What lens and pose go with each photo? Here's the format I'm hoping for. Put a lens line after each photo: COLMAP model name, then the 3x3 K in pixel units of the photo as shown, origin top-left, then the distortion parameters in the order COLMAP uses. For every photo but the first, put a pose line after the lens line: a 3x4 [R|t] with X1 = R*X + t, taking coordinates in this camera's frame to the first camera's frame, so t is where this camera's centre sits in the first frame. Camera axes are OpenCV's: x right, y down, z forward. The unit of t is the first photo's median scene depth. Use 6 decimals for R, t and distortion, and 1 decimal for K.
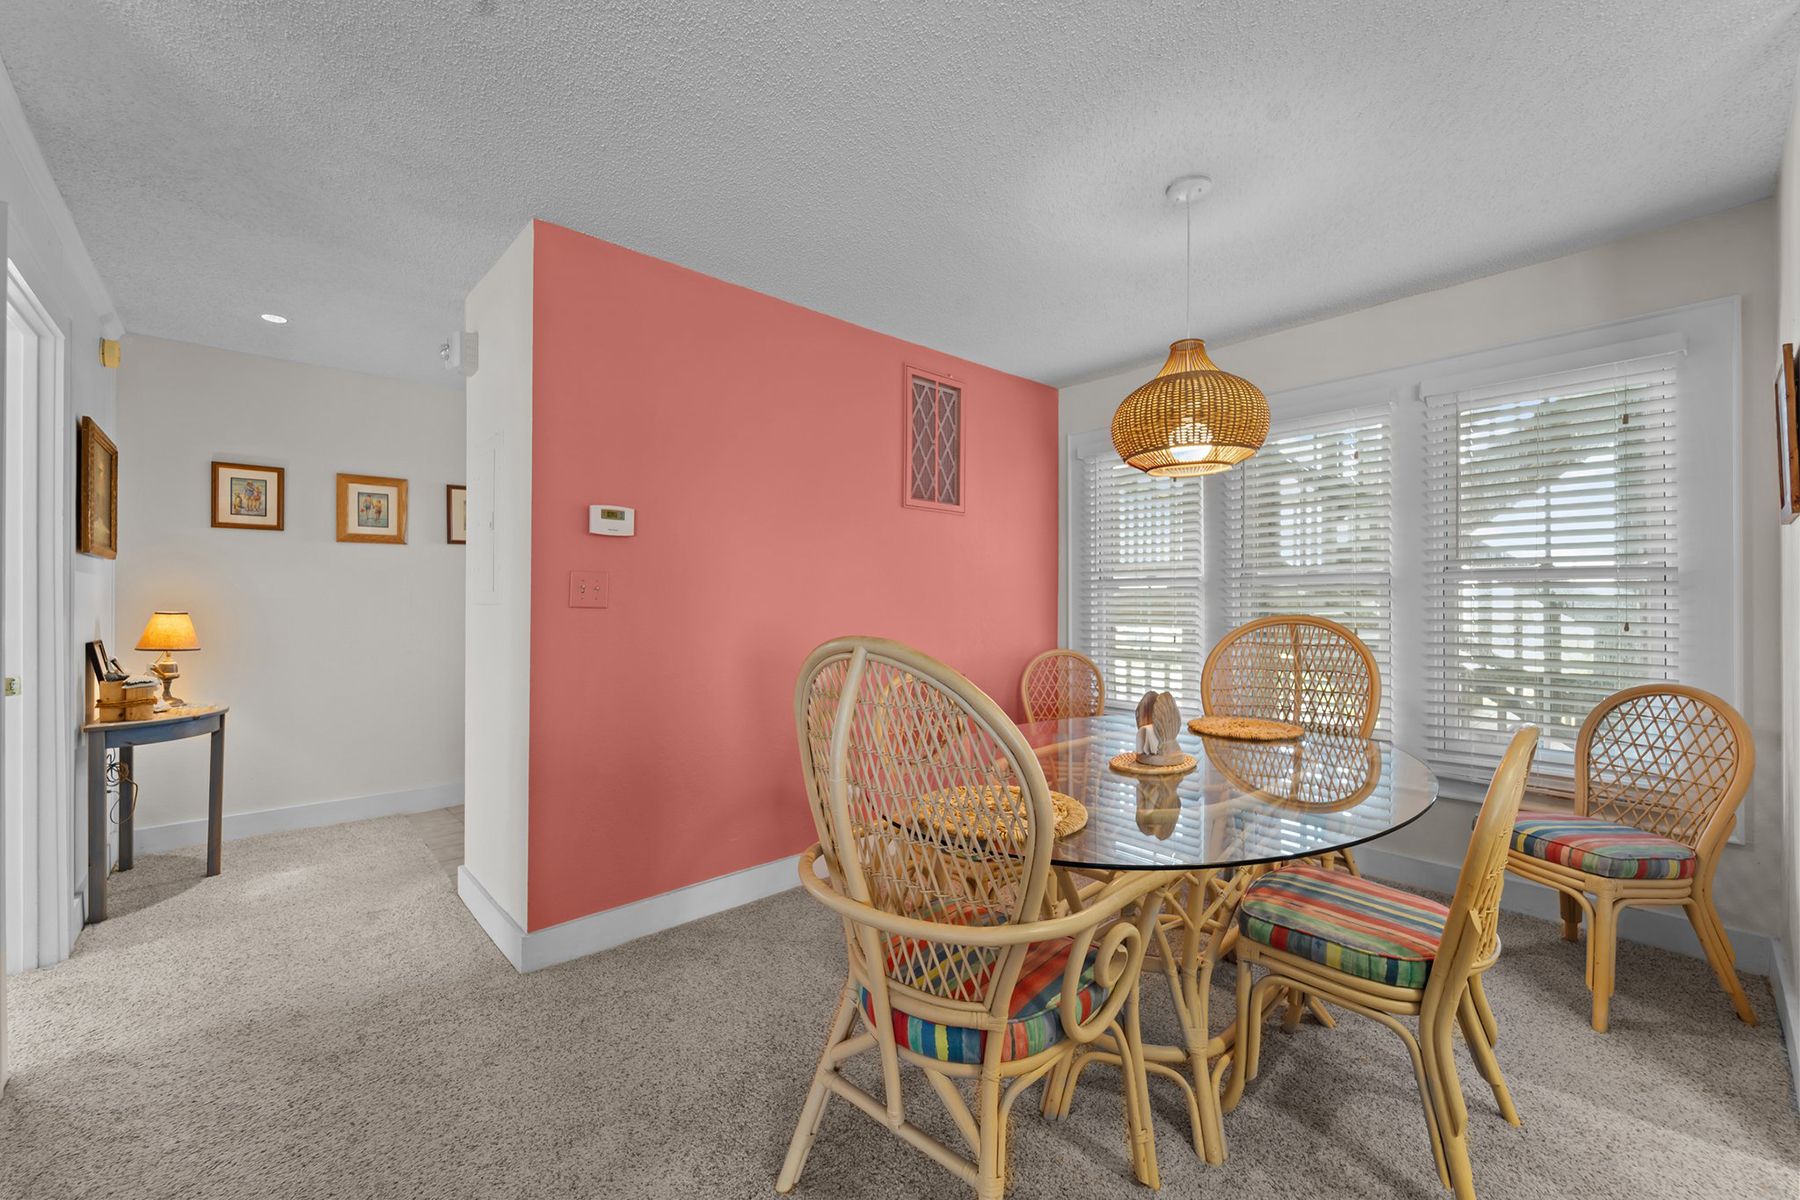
lens RADIAL K [[724.6, 0, 899.0], [0, 724.6, 594.7], [0, 0, 1]] dist [-0.001227, -0.000174]
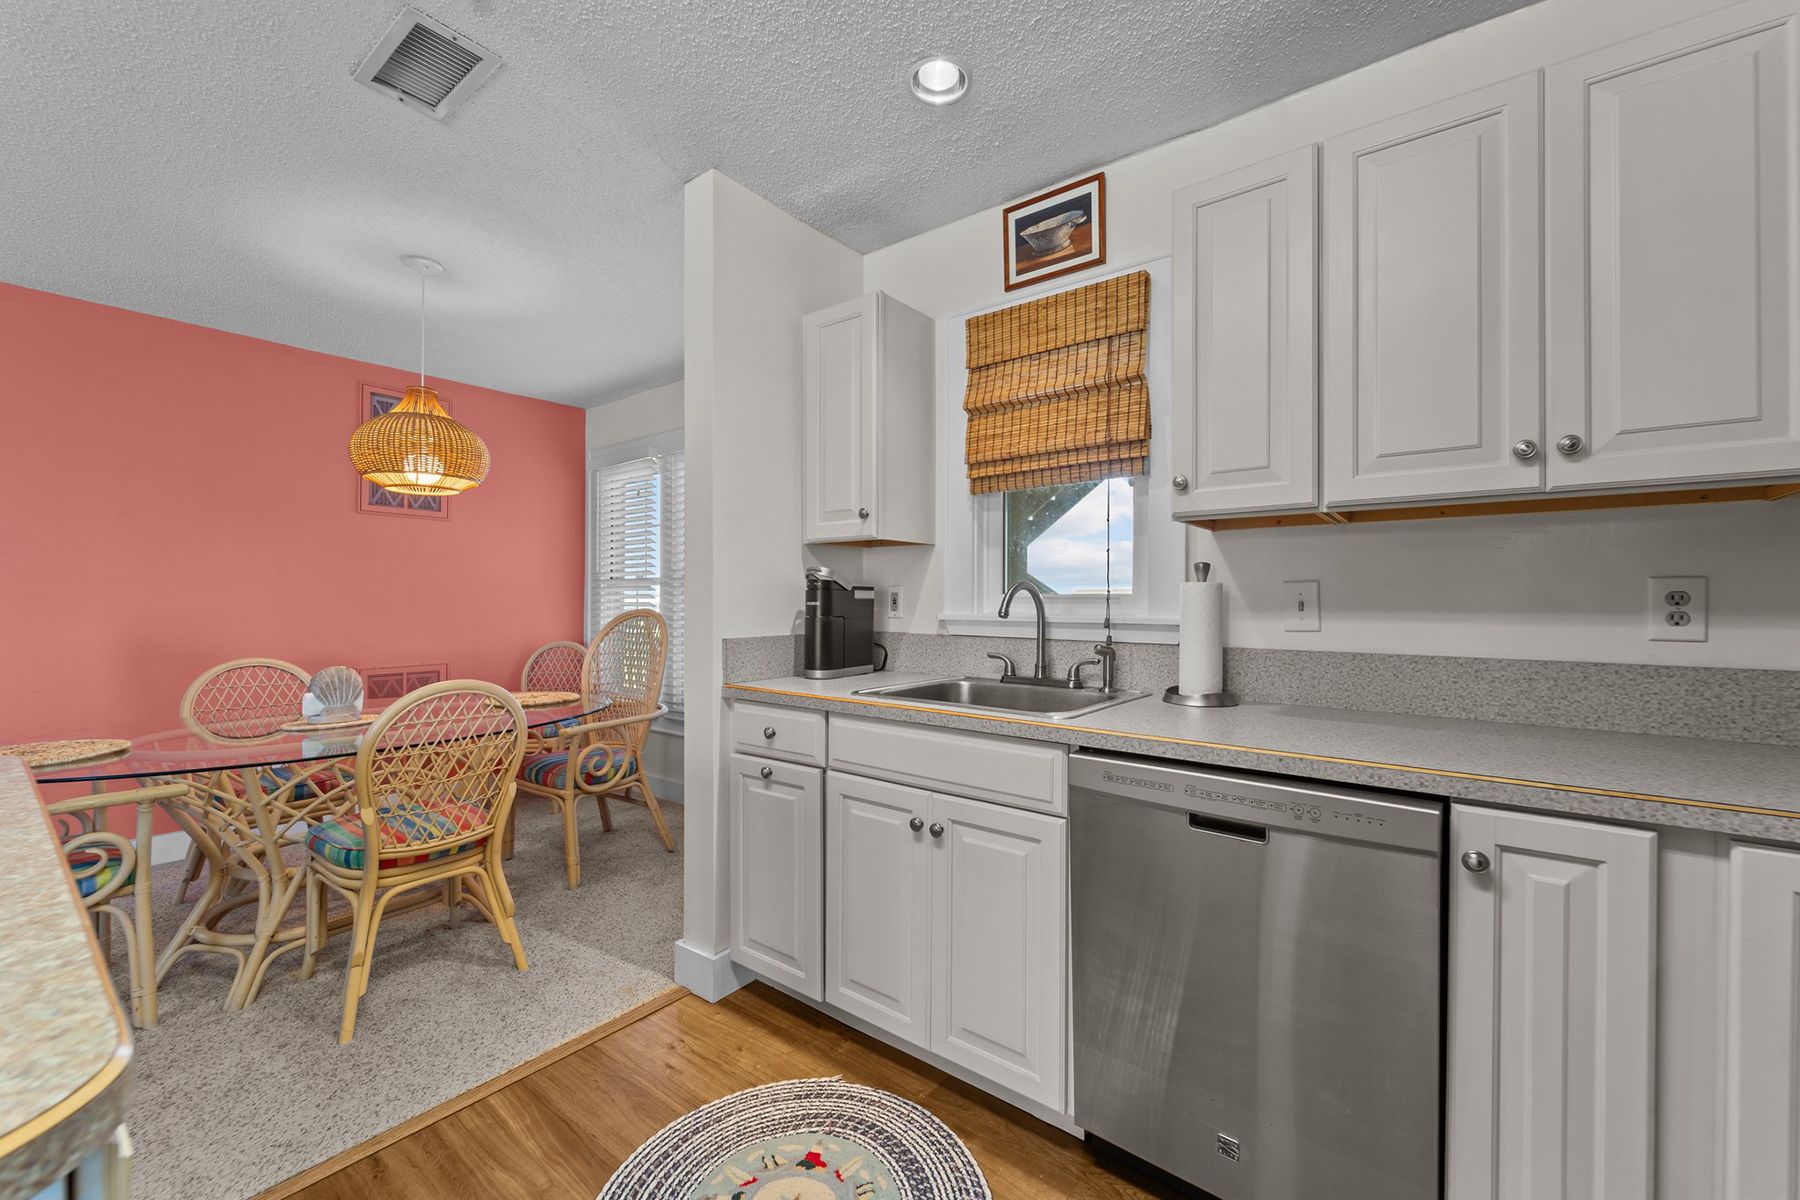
lens RADIAL K [[724.5, 0, 900.0], [0, 724.5, 600.0], [0, 0, 1]] dist [-0.001085, -0.000192]
pose [[0.985203, 0.002131, 0.171377, 0.612794], [-0.002996, 0.999984, 0.004790, 0.005243], [-0.171364, -0.005233, 0.985194, -0.226100]]
